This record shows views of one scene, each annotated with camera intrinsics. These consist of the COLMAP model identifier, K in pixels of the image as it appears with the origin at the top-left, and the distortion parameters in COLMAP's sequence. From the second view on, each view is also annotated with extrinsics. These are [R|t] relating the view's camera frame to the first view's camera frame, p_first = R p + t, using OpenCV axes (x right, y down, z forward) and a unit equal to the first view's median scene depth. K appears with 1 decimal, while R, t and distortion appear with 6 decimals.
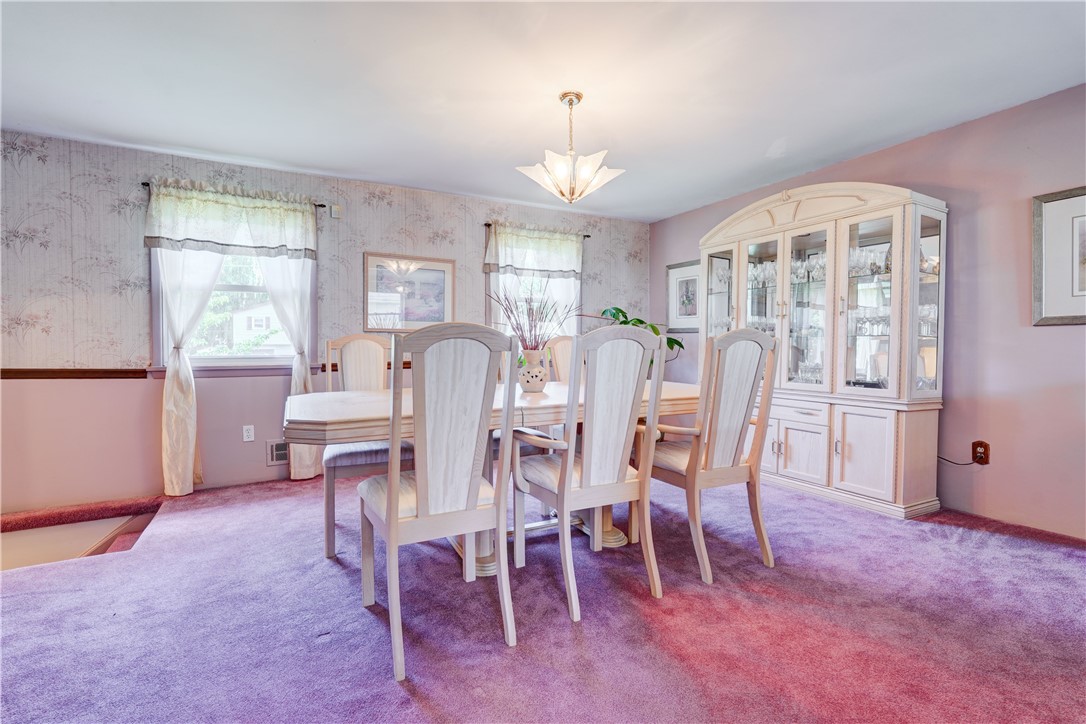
lens RADIAL K [[499.8, 0, 543.0], [0, 499.8, 362.0], [0, 0, 1]] dist [-0.015772, 0.000144]
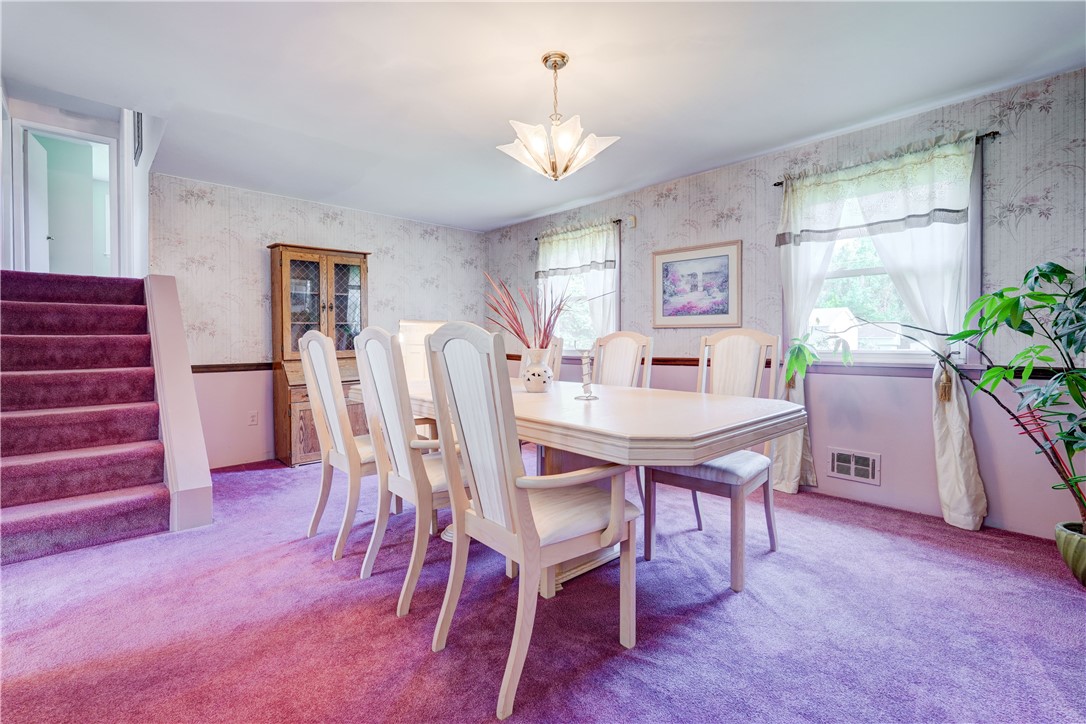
lens RADIAL K [[494.6, 0, 540.1], [0, 494.6, 344.2], [0, 0, 1]] dist [-0.001018, -0.000066]
pose [[0.238769, 0.010241, -0.971022, 0.604598], [-0.029484, 0.999560, 0.003292, -0.023989], [0.970629, 0.027844, 0.238966, 0.528660]]
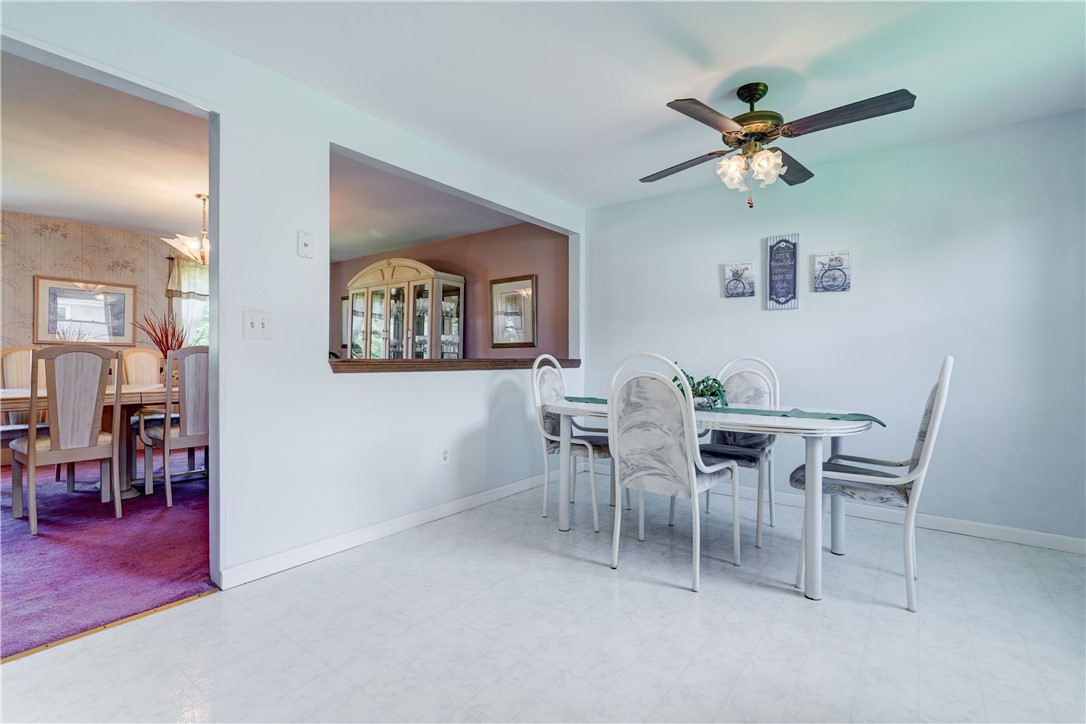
lens RADIAL K [[498.2, 0, 543.0], [0, 498.2, 362.0], [0, 0, 1]] dist [-0.001246, 0.000260]
pose [[0.912028, 0.001260, 0.410126, 0.250051], [0.009062, 0.999689, -0.023223, 0.019254], [-0.410028, 0.024896, 0.911733, -0.545783]]
